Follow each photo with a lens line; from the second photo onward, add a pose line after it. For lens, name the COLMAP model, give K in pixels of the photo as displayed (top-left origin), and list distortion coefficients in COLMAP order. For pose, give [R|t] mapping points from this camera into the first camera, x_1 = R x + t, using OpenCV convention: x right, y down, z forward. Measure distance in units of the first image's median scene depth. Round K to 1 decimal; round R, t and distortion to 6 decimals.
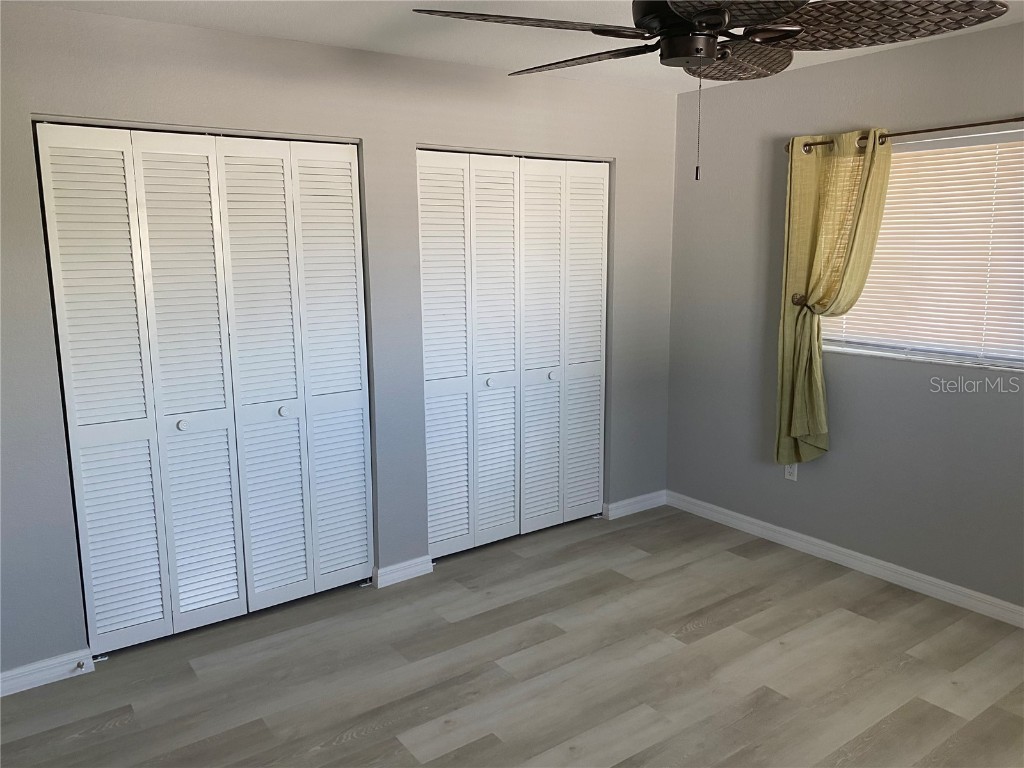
lens RADIAL K [[790.2, 0, 512.0], [0, 790.2, 384.0], [0, 0, 1]] dist [0.037696, -0.008975]
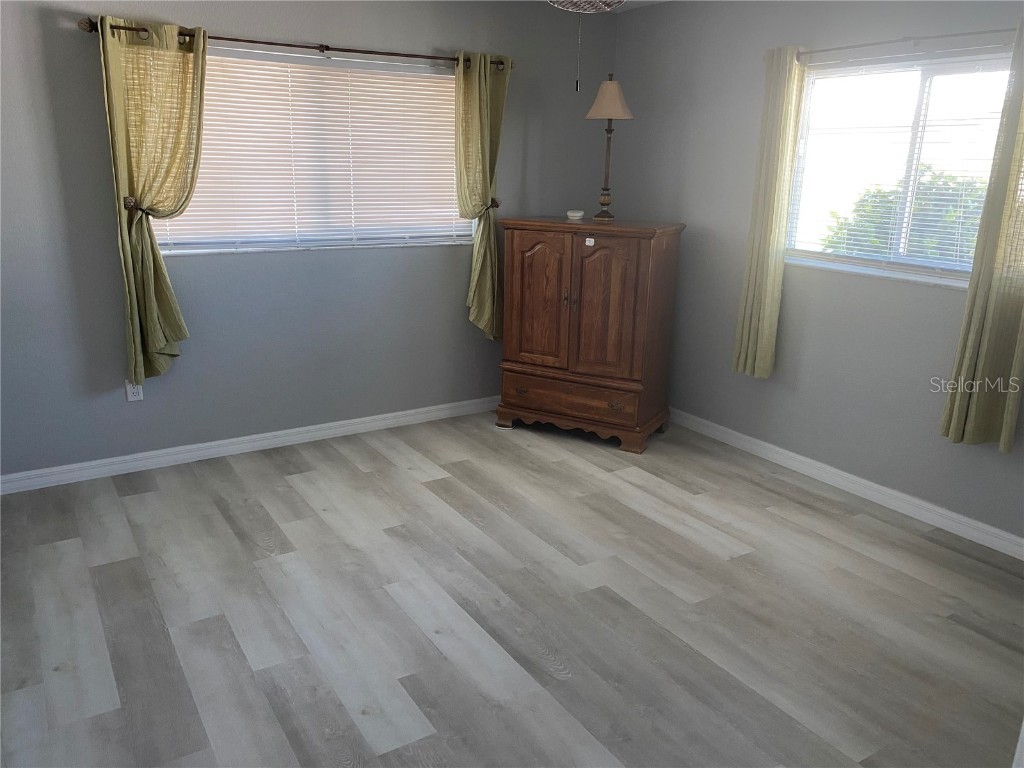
lens RADIAL K [[790.2, 0, 512.0], [0, 790.2, 384.0], [0, 0, 1]] dist [0.037696, -0.008975]
pose [[0.062882, -0.260439, 0.963440, -0.613178], [0.157459, 0.955849, 0.248110, -0.072068], [-0.985521, 0.136101, 0.101114, 0.548202]]
